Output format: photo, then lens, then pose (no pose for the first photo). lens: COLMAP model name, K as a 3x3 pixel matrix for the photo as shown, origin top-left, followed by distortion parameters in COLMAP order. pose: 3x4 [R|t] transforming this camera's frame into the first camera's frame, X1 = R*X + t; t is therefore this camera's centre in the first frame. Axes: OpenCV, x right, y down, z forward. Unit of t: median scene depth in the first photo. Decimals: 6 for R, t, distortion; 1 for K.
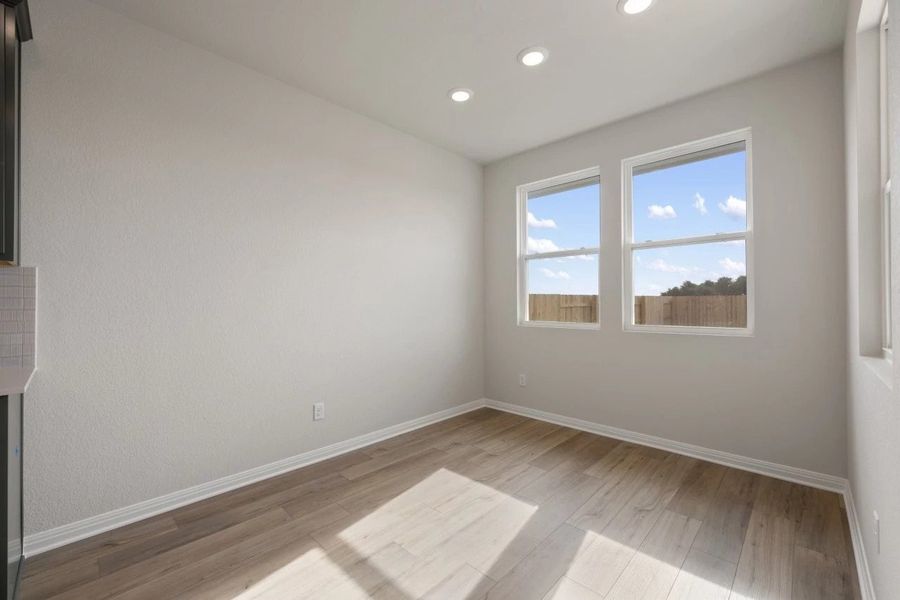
lens RADIAL K [[353.8, 0, 450.0], [0, 353.8, 300.0], [0, 0, 1]] dist [-0.001041, -0.000031]
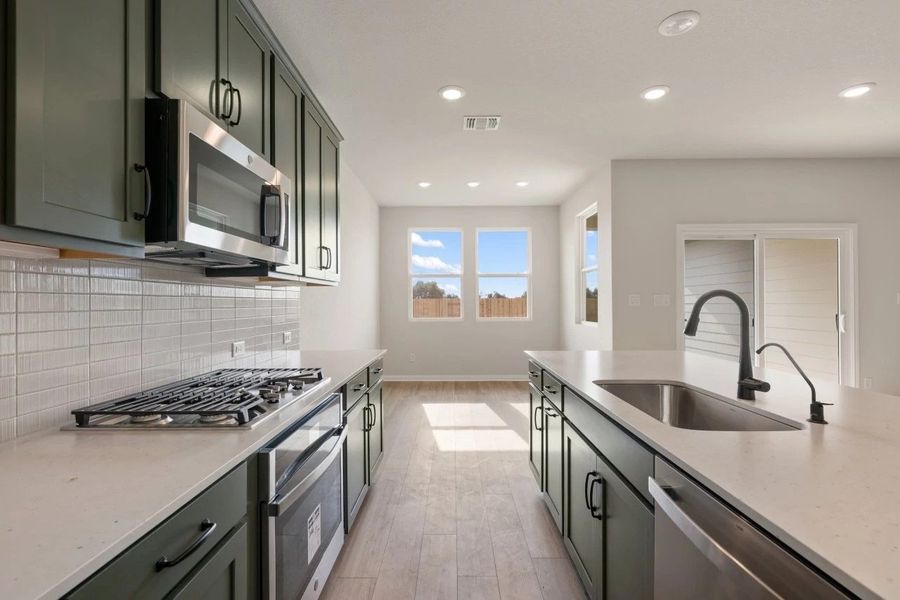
lens RADIAL K [[412.2, 0, 450.0], [0, 412.2, 300.0], [0, 0, 1]] dist [0.001288, -0.000106]
pose [[0.710496, 0.001272, 0.703701, -0.901667], [0.000962, 0.999996, -0.002779, -0.013084], [-0.703701, 0.002651, 0.710491, -0.346681]]
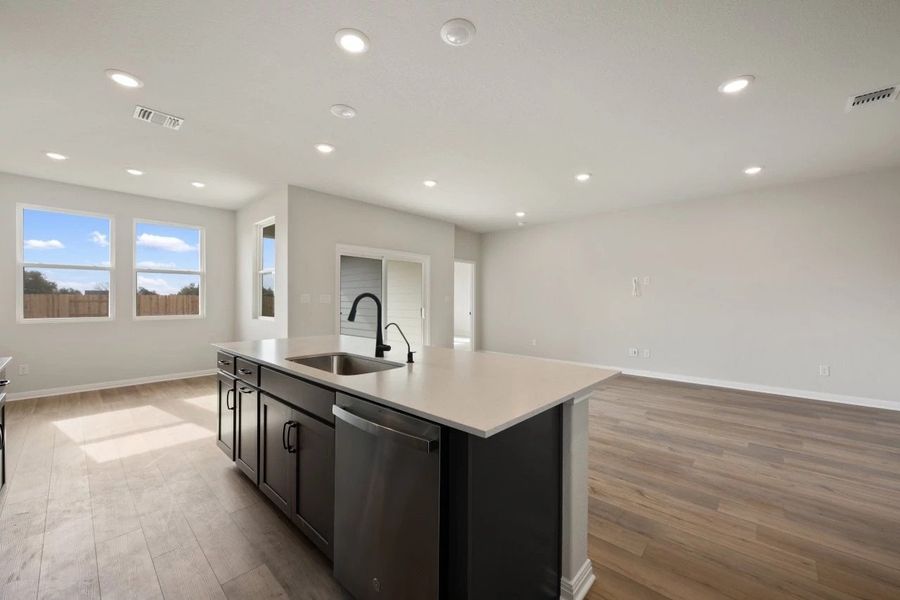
lens RADIAL K [[353.8, 0, 450.0], [0, 353.8, 300.0], [0, 0, 1]] dist [-0.001041, -0.000031]
pose [[-0.039333, -0.000149, 0.999226, -1.009684], [-0.006836, 0.999977, -0.000120, -0.013478], [-0.999203, -0.006835, -0.039334, -0.357971]]
